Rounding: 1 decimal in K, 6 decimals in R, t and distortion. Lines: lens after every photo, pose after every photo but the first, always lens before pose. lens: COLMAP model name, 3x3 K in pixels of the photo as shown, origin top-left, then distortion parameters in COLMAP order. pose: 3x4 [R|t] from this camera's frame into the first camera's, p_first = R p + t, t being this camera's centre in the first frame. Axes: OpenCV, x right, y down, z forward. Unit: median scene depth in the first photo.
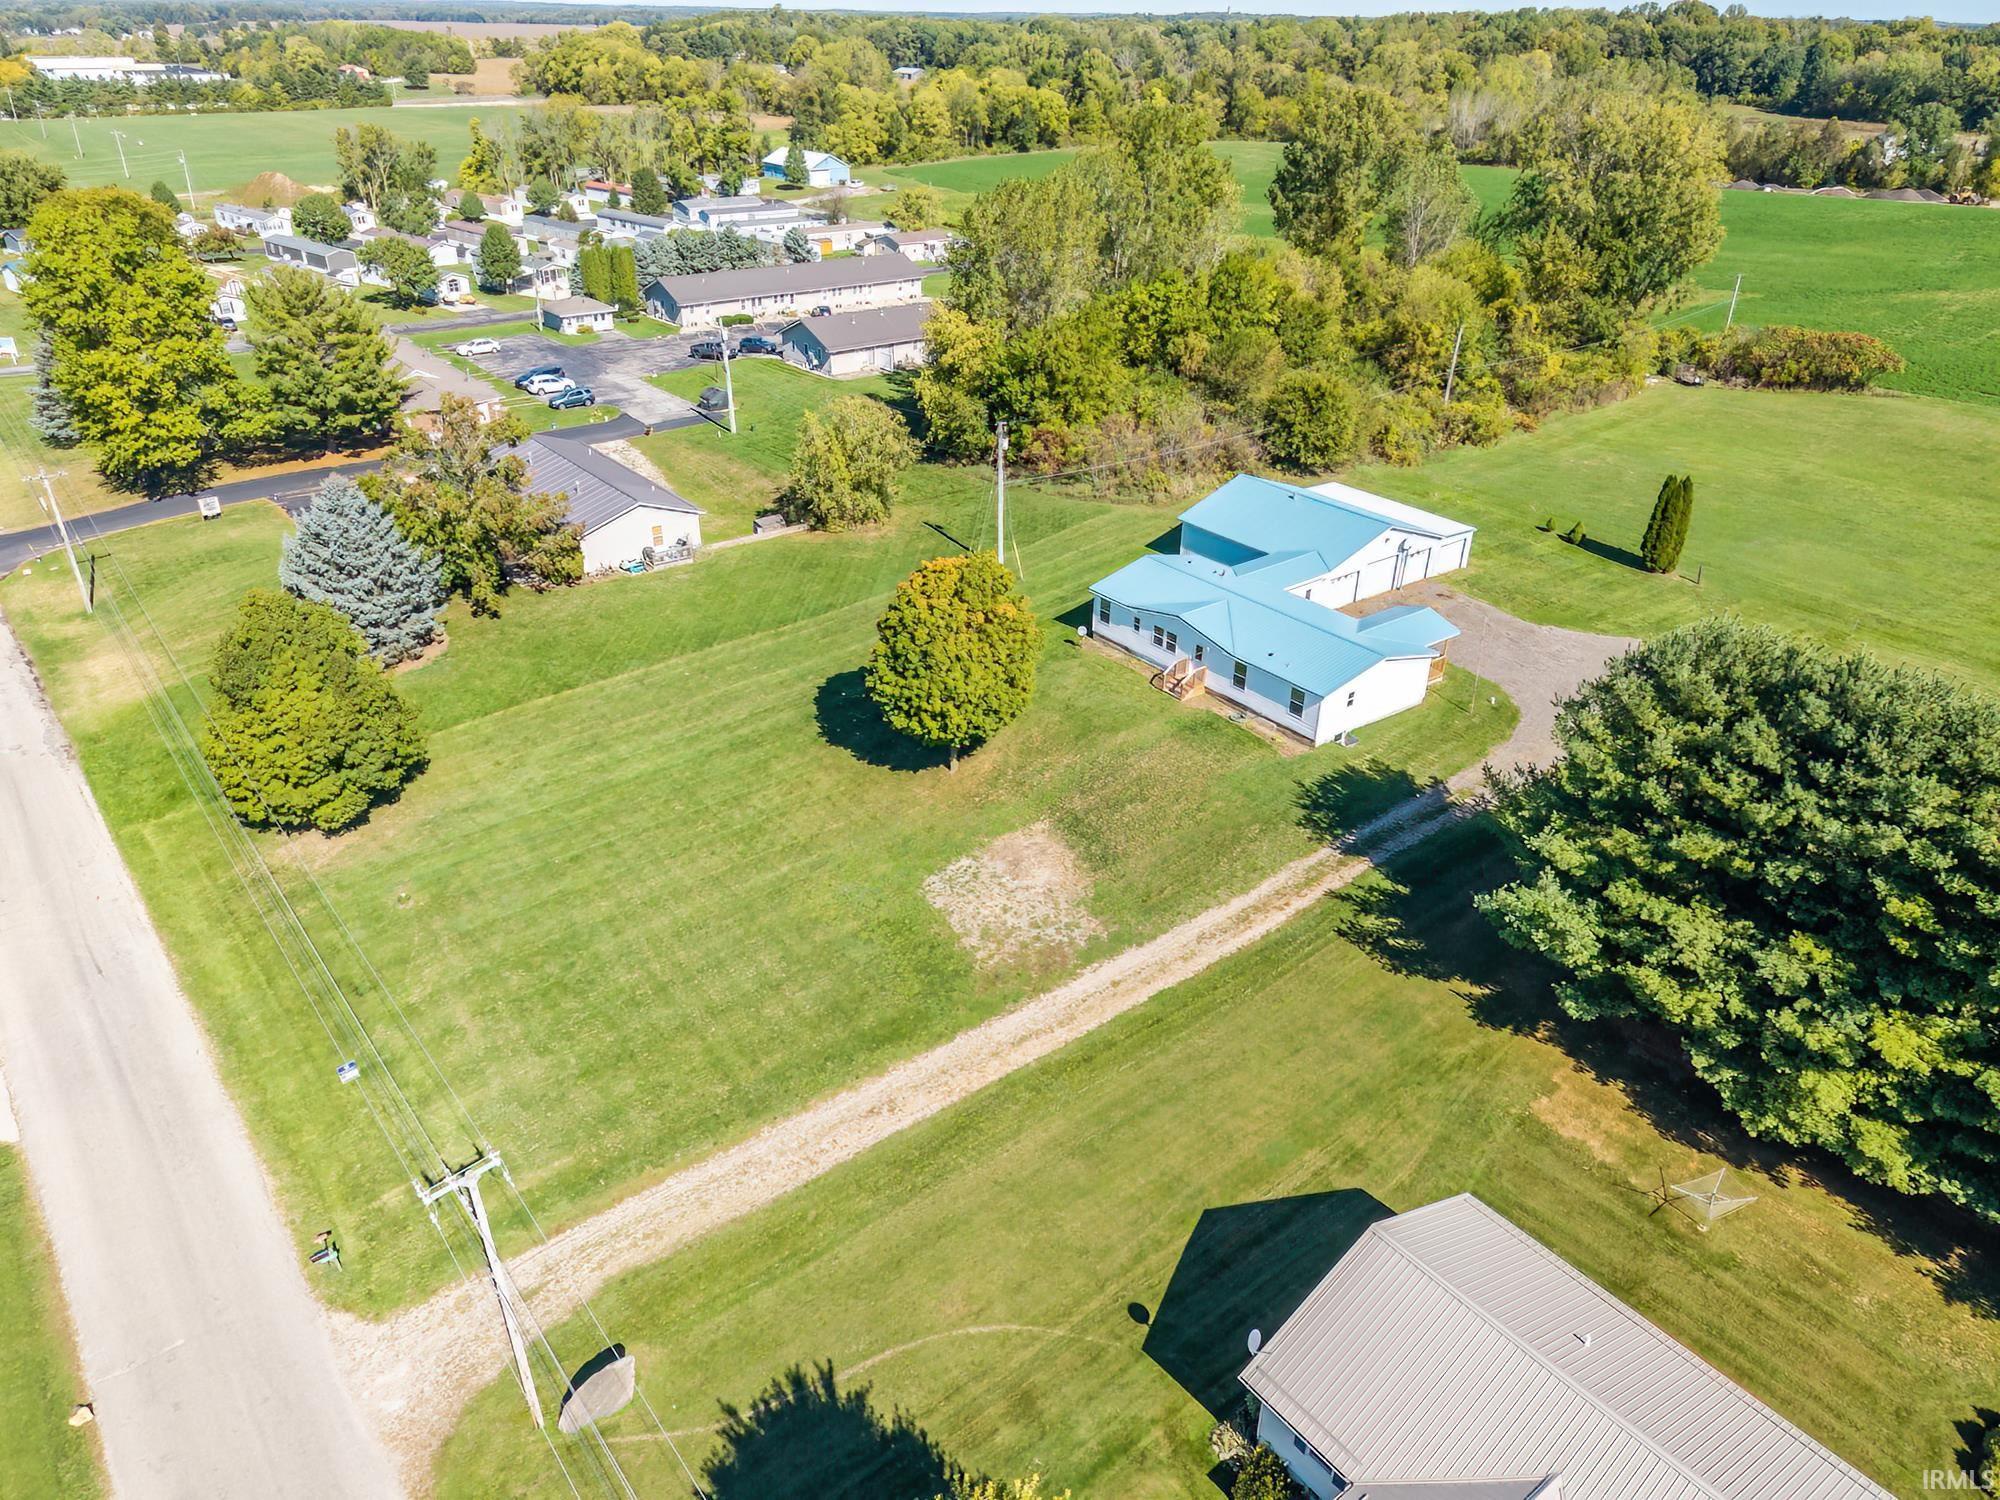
lens RADIAL K [[1324.7, 0, 1000.0], [0, 1324.7, 750.0], [0, 0, 1]] dist [0.104743, -0.114570]
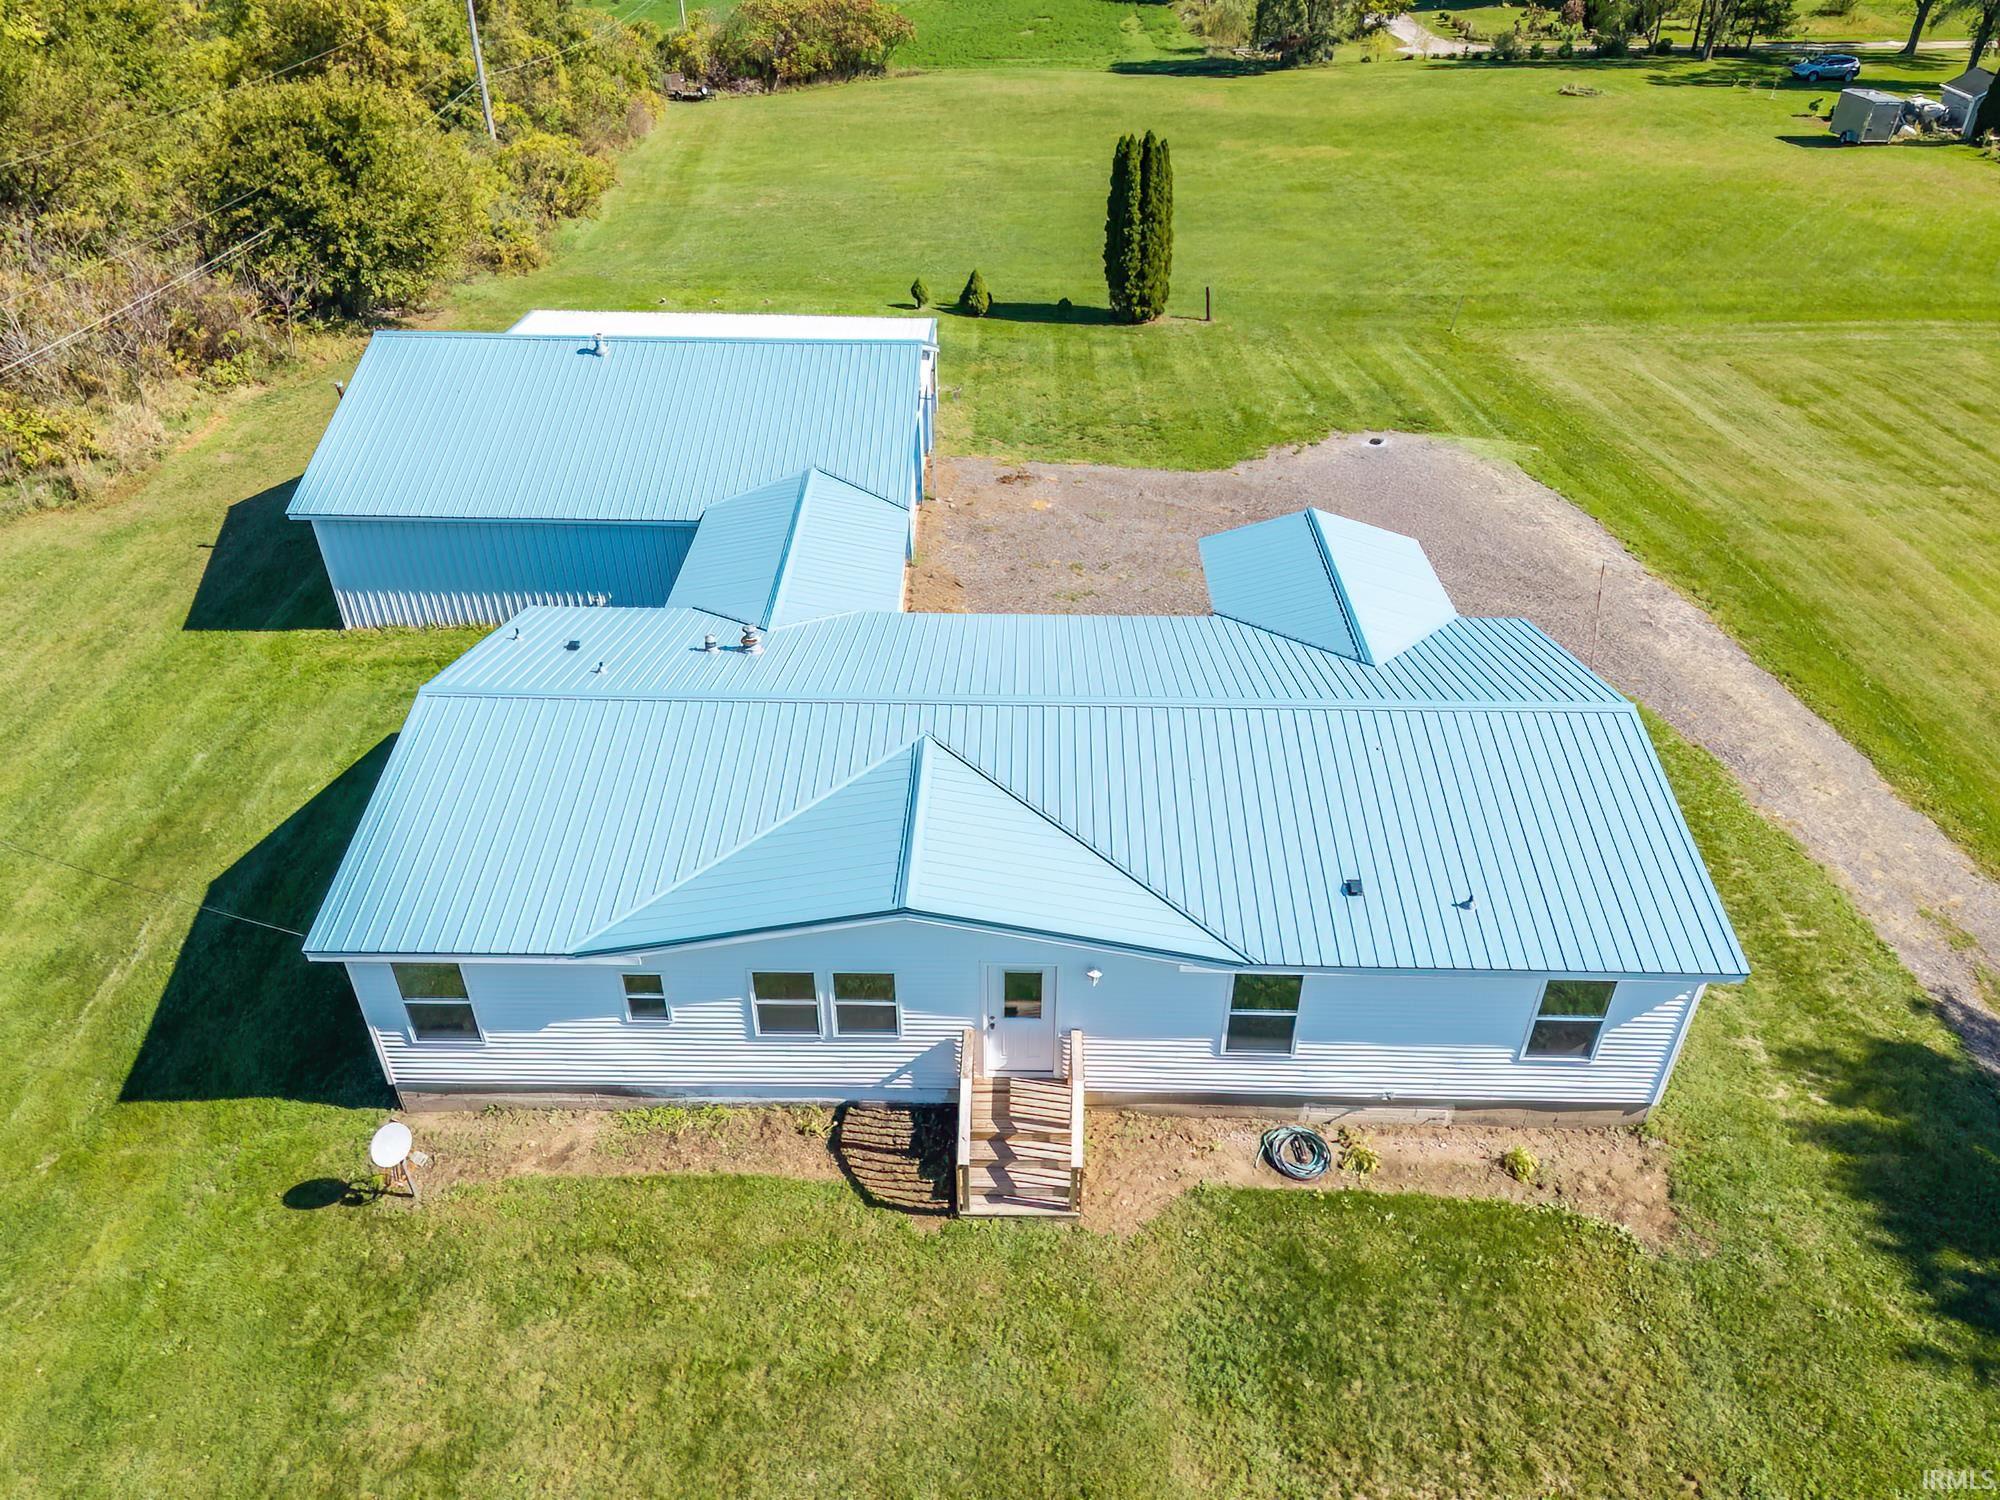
lens RADIAL K [[1320.3, 0, 1014.6], [0, 1320.3, 752.5], [0, 0, 1]] dist [0.018091, 0.005017]
pose [[0.612305, -0.458866, 0.643836, 0.014174], [0.383582, 0.884493, 0.265588, -0.168381], [-0.691337, 0.084344, 0.717592, 0.787331]]
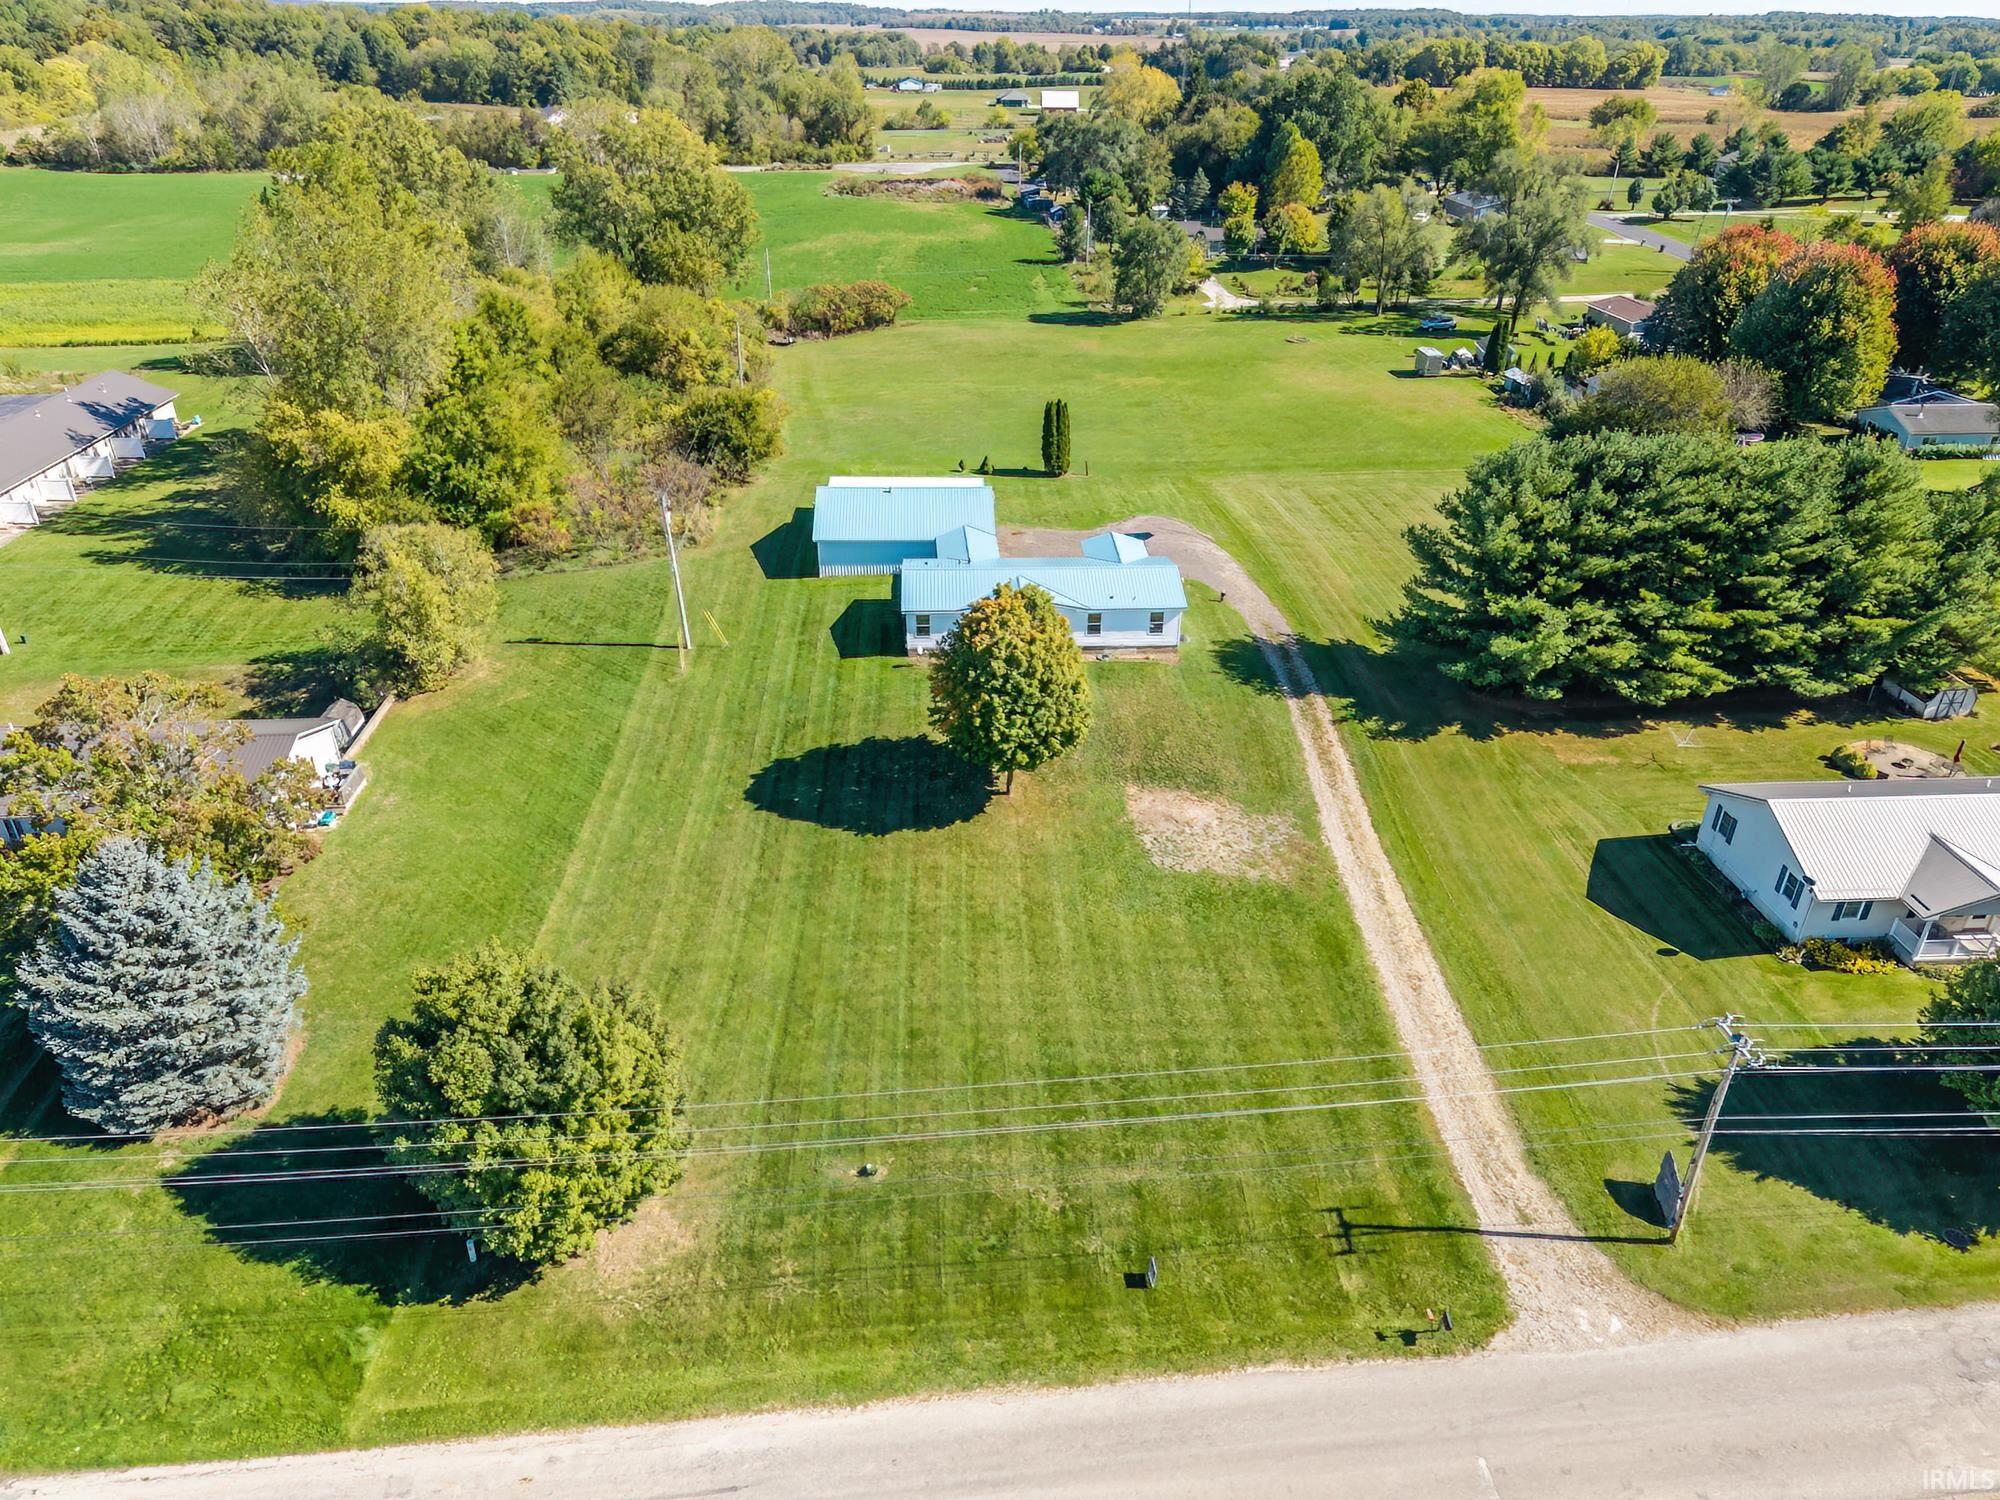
lens RADIAL K [[1324.7, 0, 1000.0], [0, 1324.7, 750.0], [0, 0, 1]] dist [0.104743, -0.114570]
pose [[0.563684, -0.407774, 0.718318, -0.709950], [0.396495, 0.896481, 0.197773, -0.206238], [-0.724605, 0.173328, 0.667012, 0.266352]]
